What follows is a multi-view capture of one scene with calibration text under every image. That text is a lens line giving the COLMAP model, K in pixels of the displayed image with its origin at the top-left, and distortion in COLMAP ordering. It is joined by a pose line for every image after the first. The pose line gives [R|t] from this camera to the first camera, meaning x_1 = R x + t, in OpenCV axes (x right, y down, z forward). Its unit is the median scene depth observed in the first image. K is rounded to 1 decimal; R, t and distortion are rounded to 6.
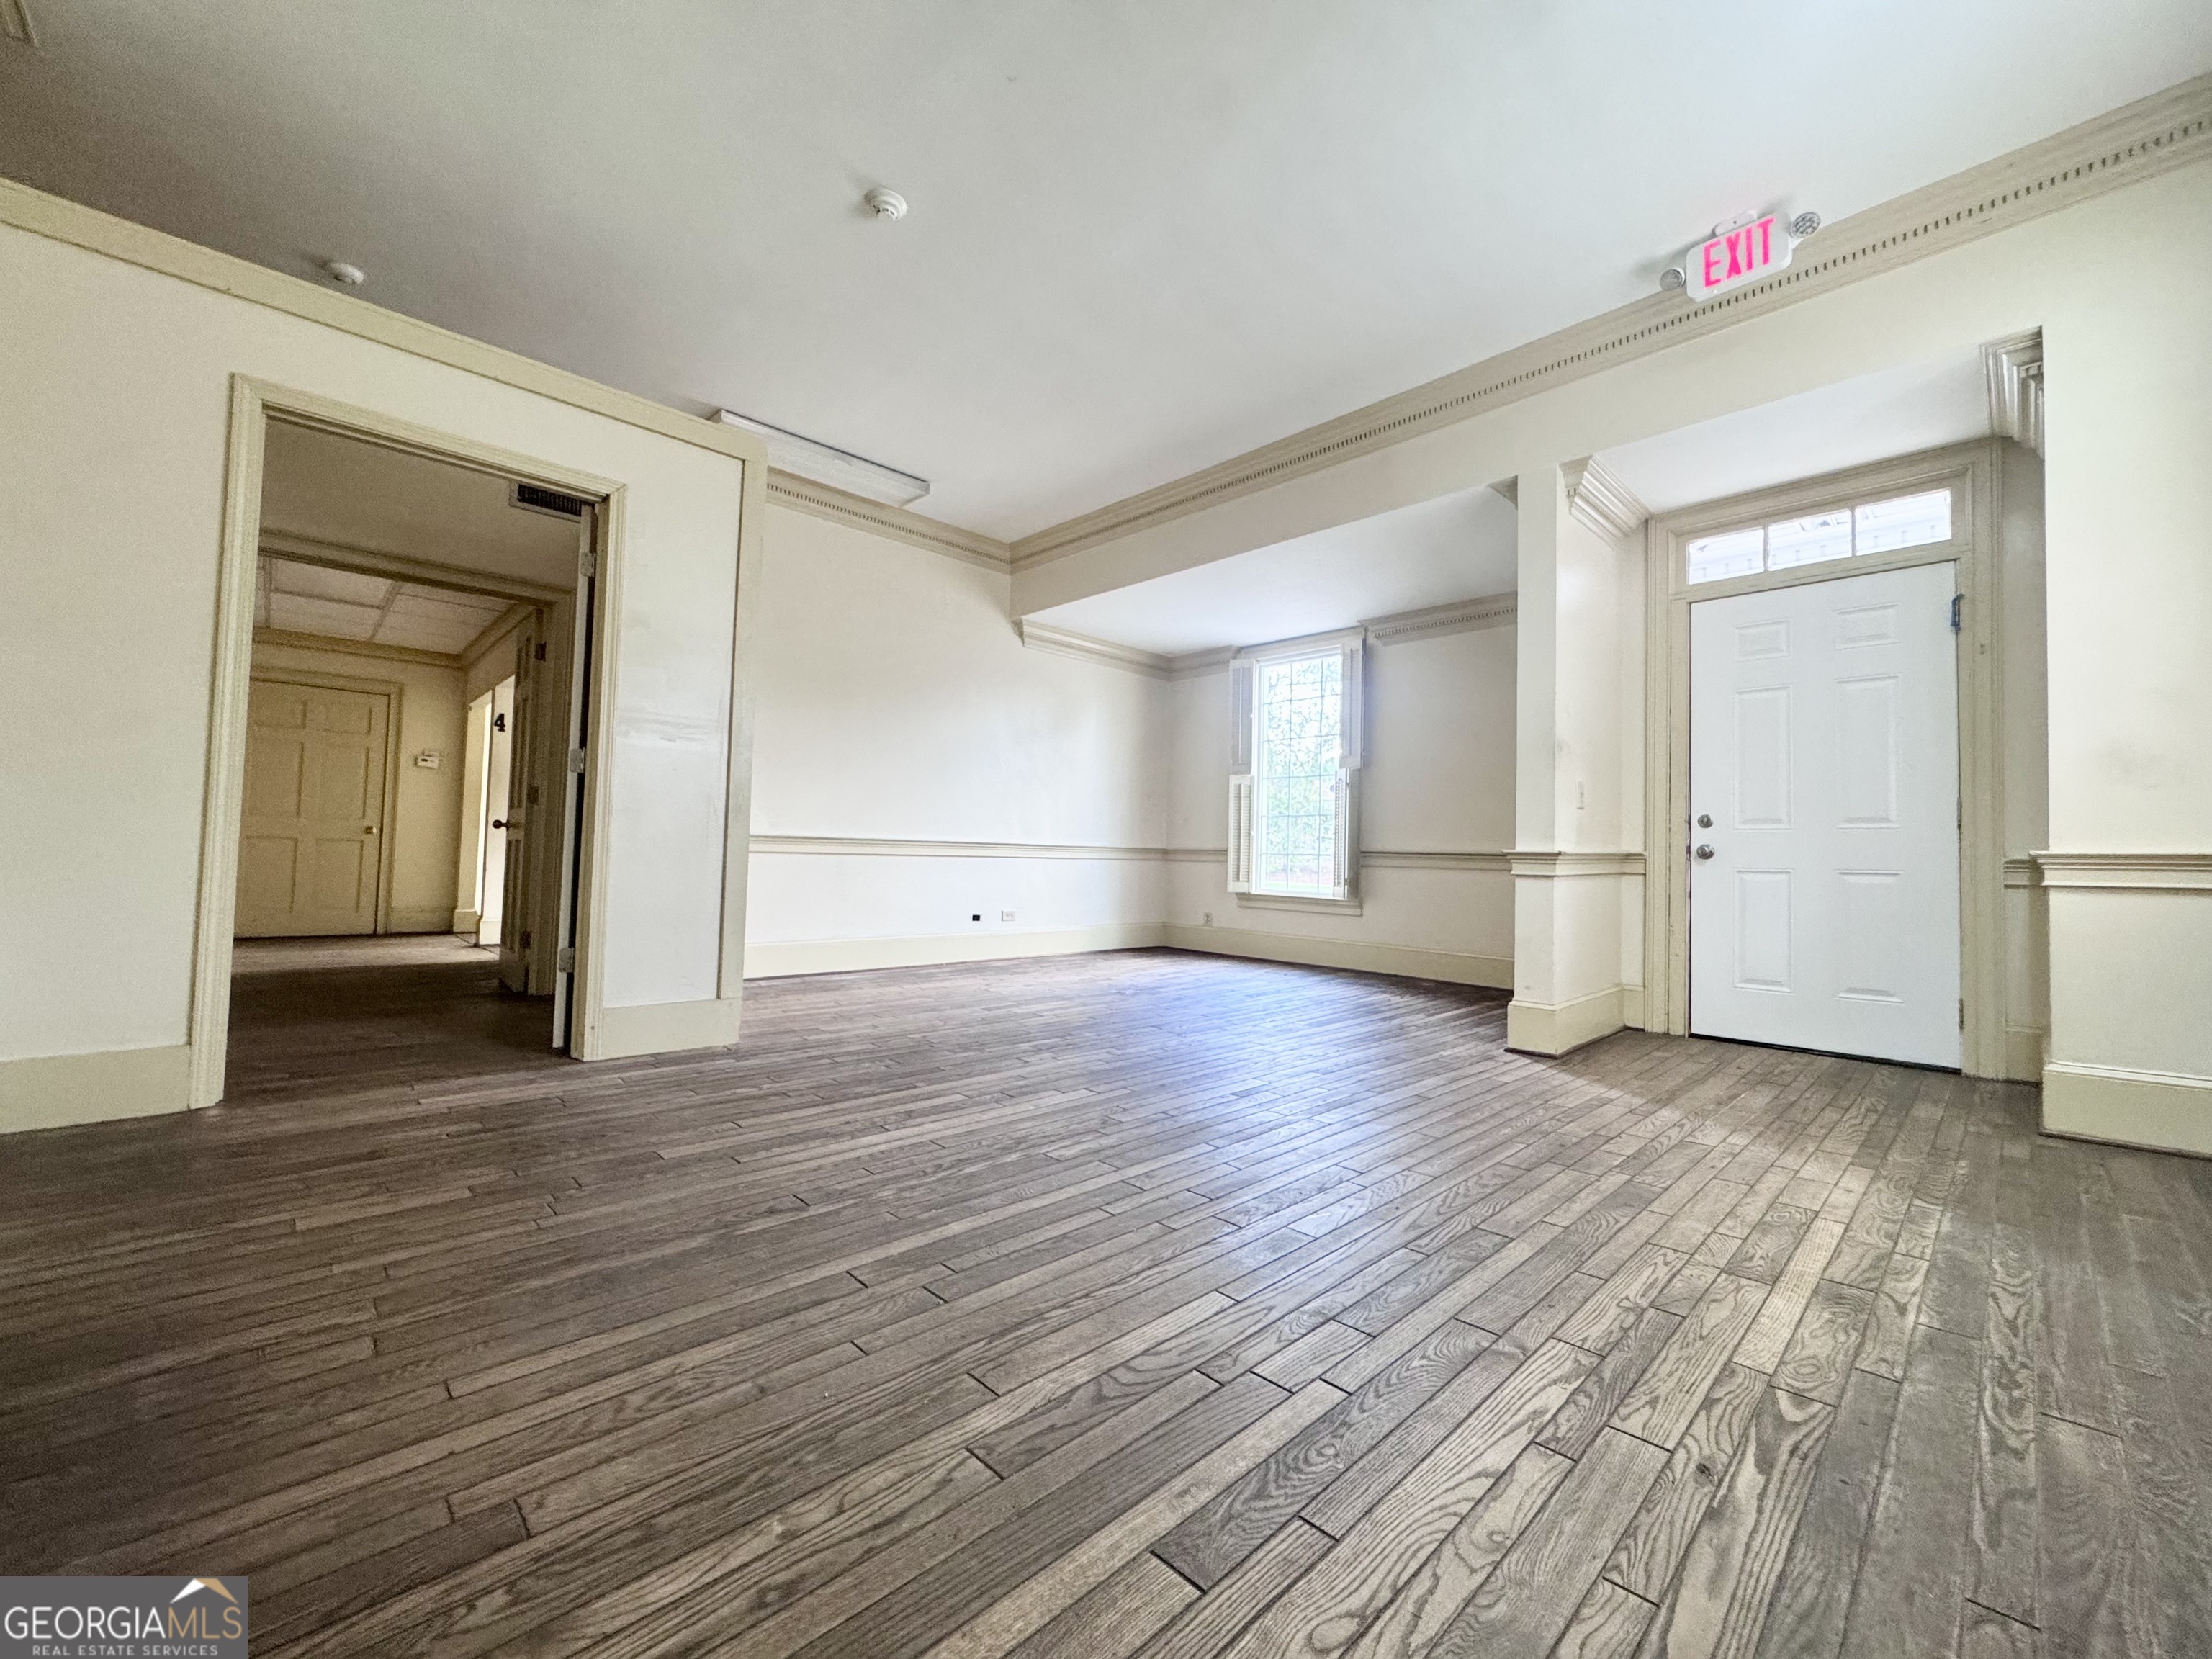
lens RADIAL K [[886.8, 0, 1106.0], [0, 886.8, 829.5], [0, 0, 1]] dist [0.001342, 0.000287]
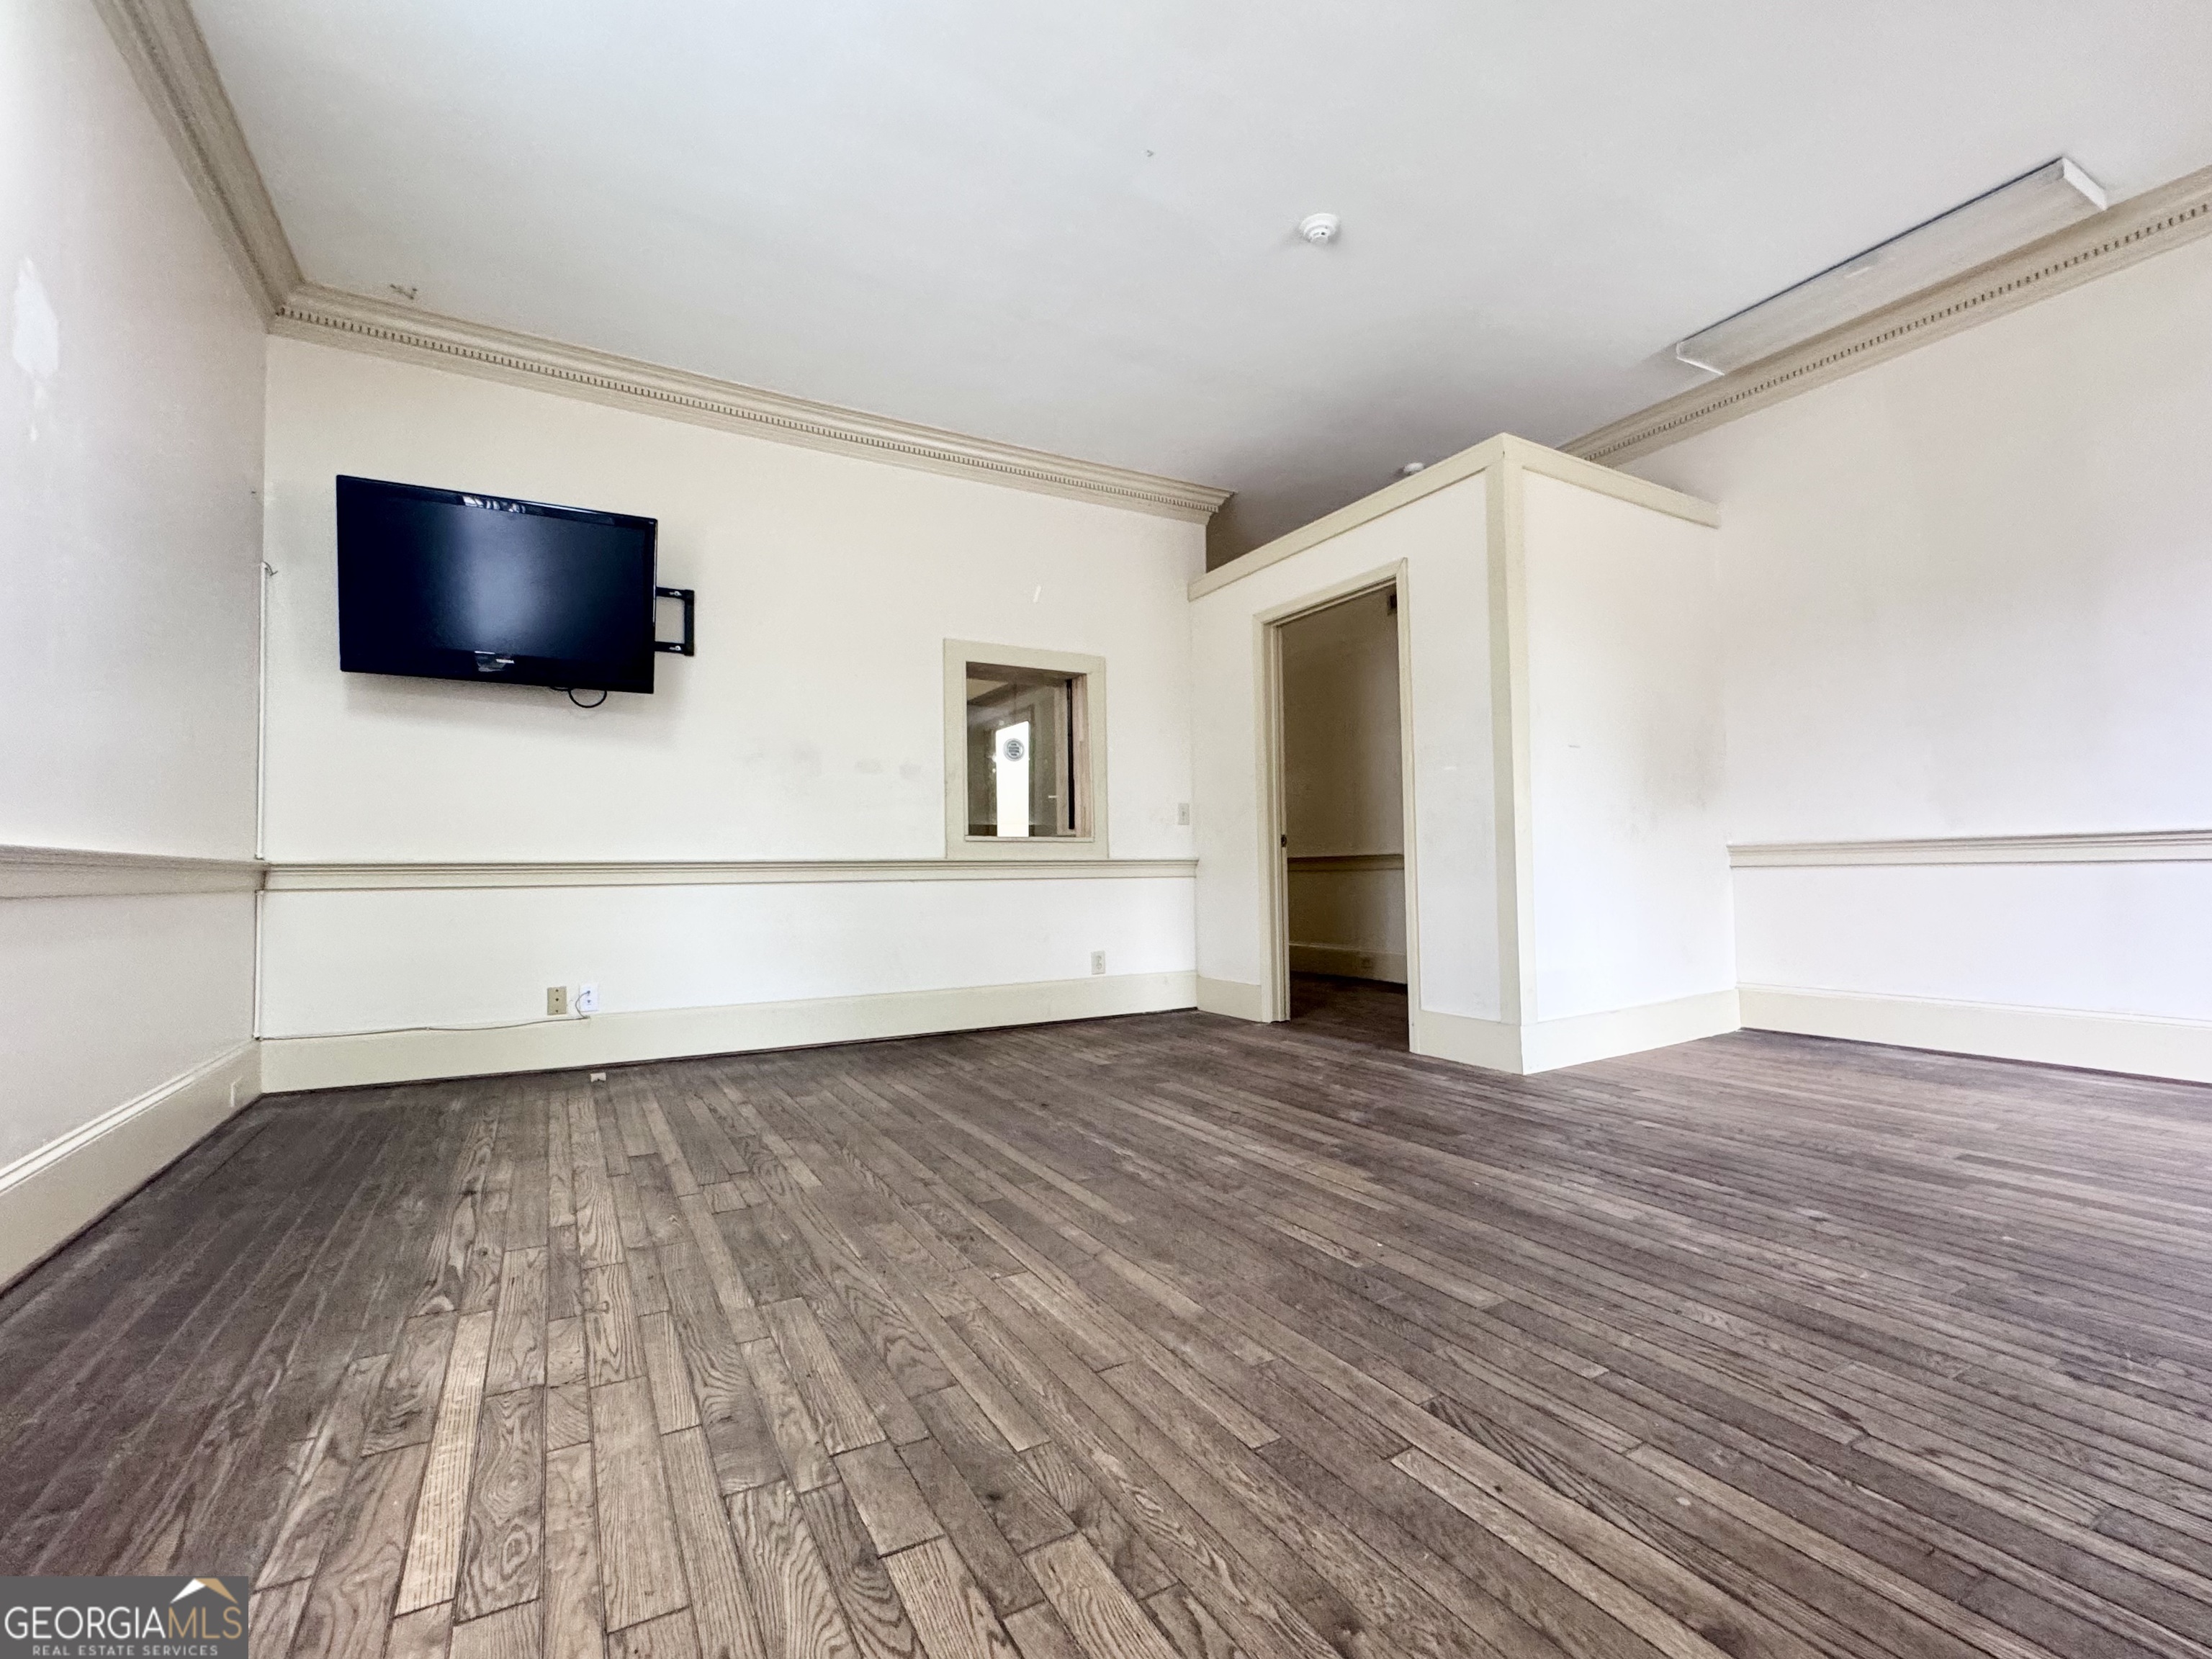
lens RADIAL K [[960.4, 0, 1106.0], [0, 960.4, 829.5], [0, 0, 1]] dist [-0.002703, -0.000234]
pose [[-0.243856, -0.063471, -0.967732, 1.292717], [0.041881, 0.996236, -0.075894, 0.074574], [0.968907, -0.059037, -0.240280, 1.550849]]
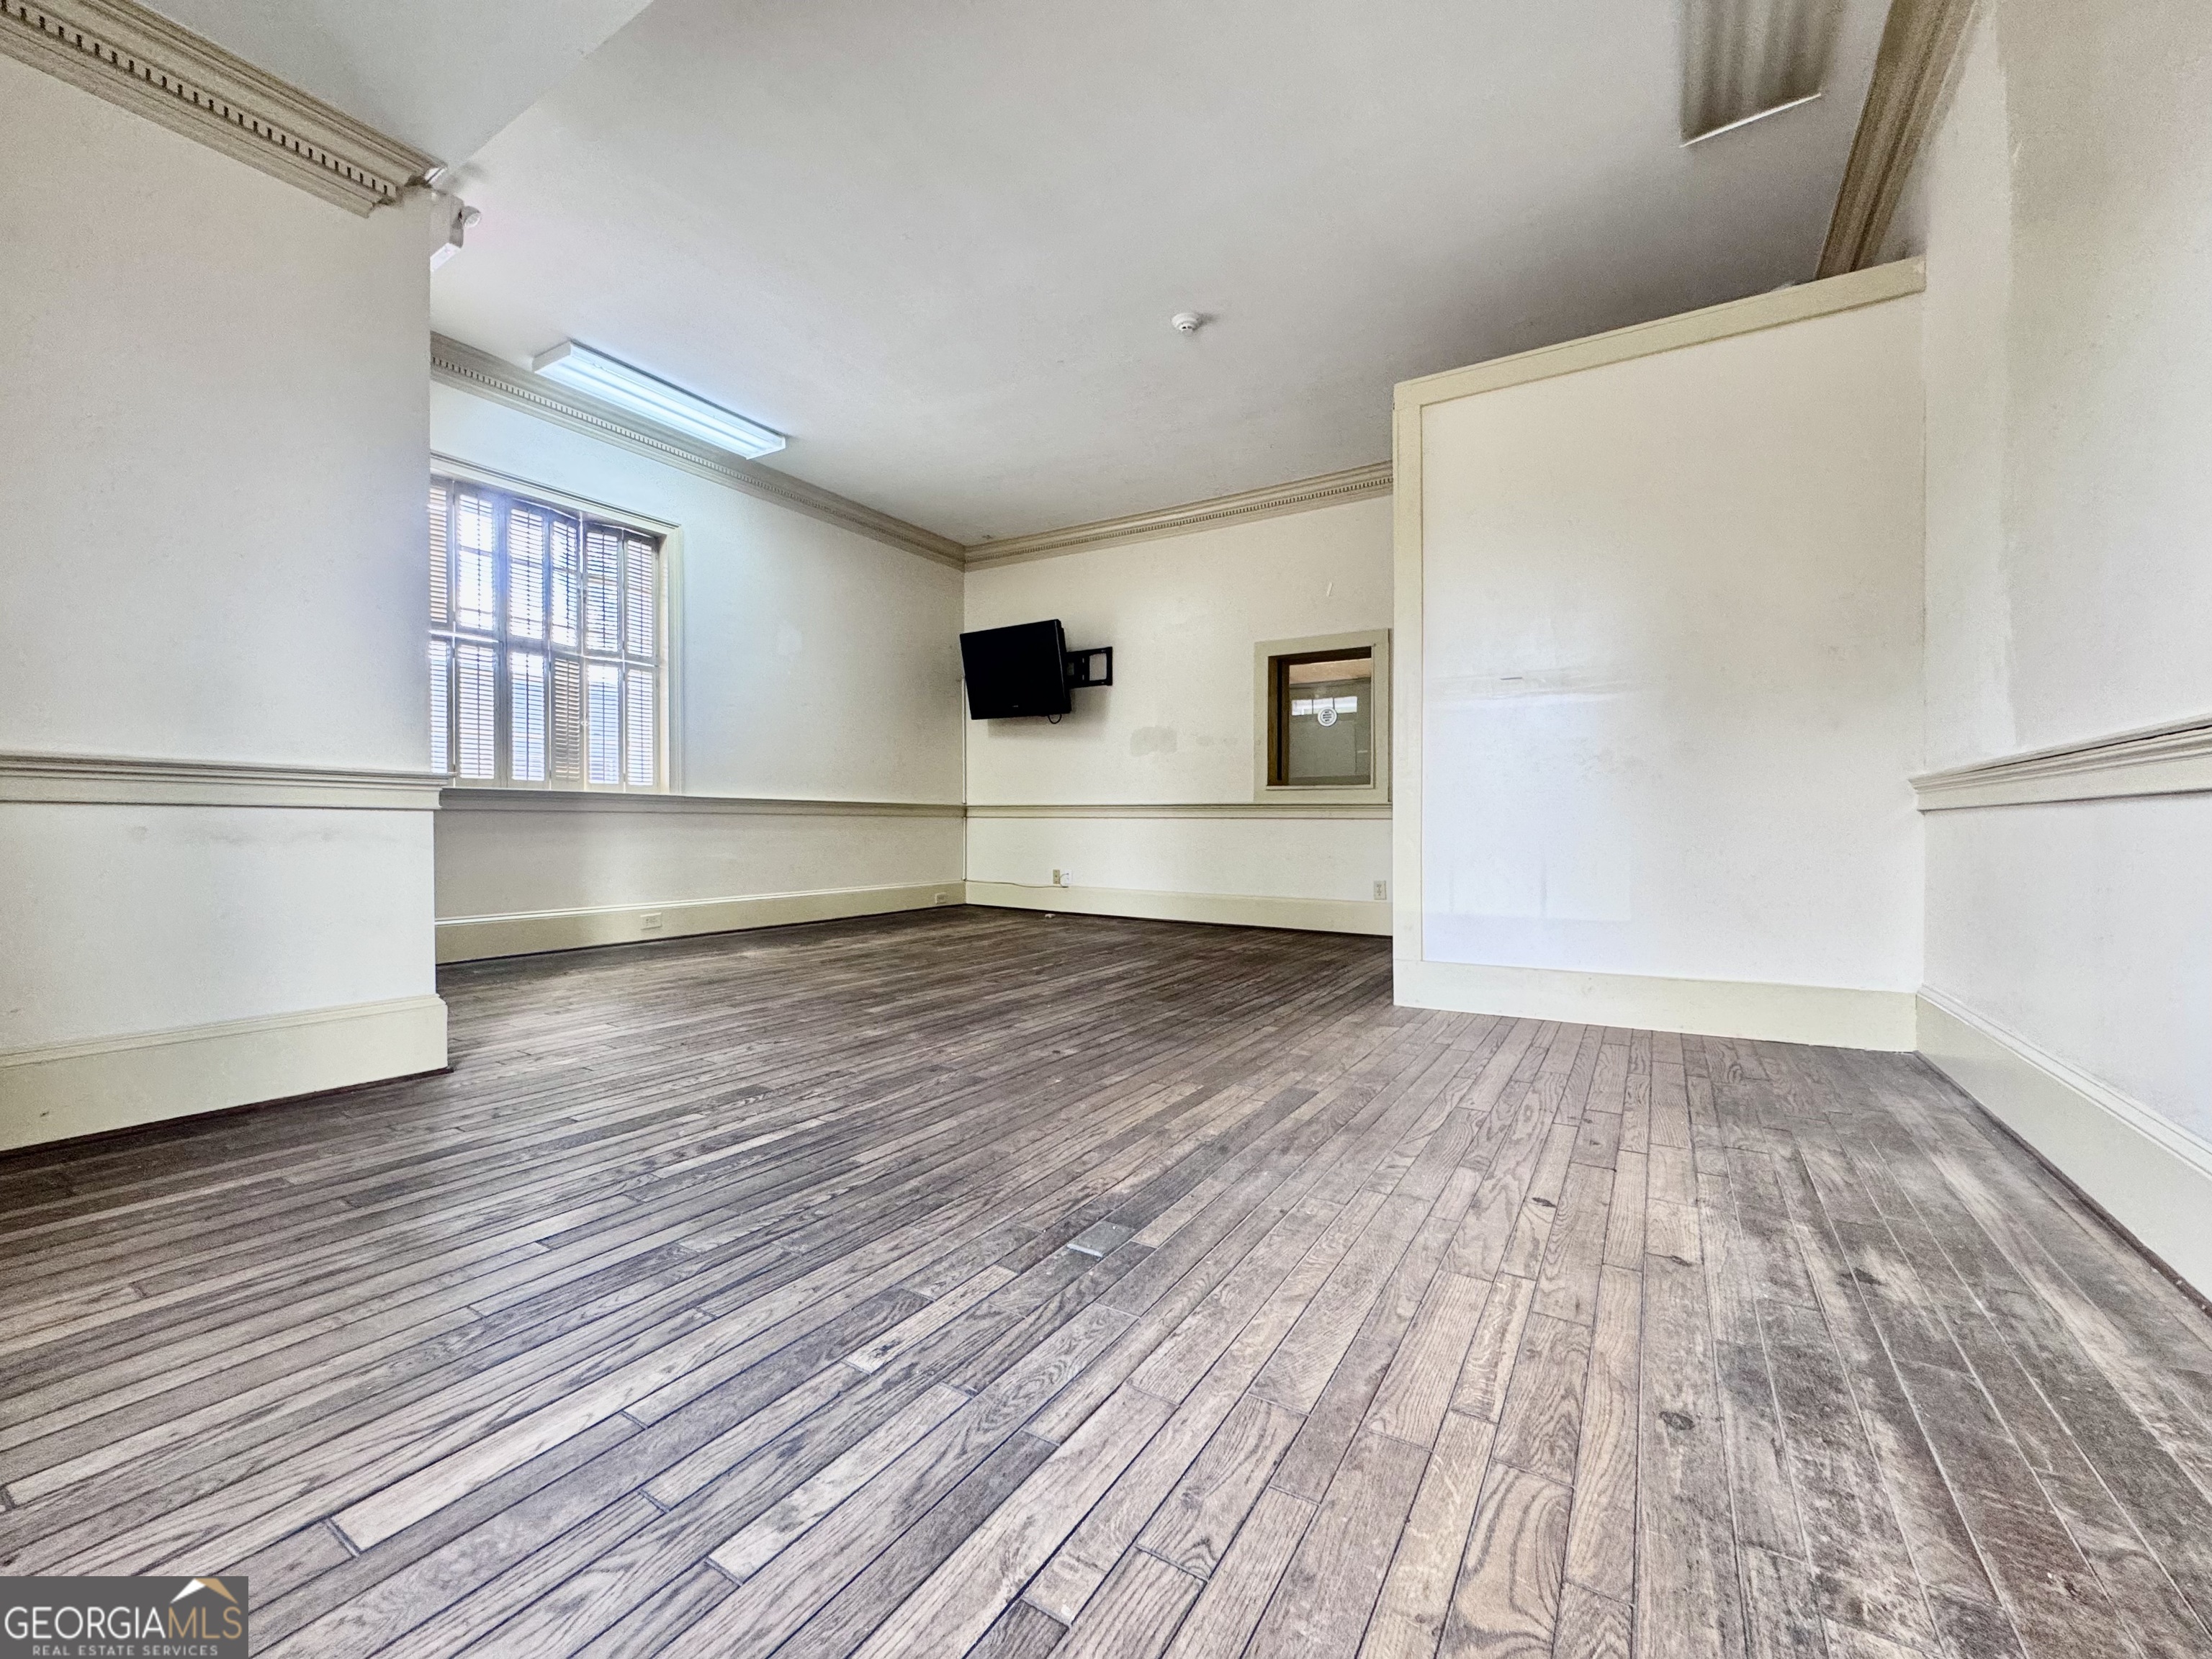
lens RADIAL K [[886.8, 0, 1106.0], [0, 886.8, 829.5], [0, 0, 1]] dist [0.001342, 0.000287]
pose [[-0.968230, -0.026301, -0.248675, 0.279037], [-0.018967, 0.999313, -0.031841, 0.152661], [0.249342, -0.026112, -0.968063, 3.514276]]
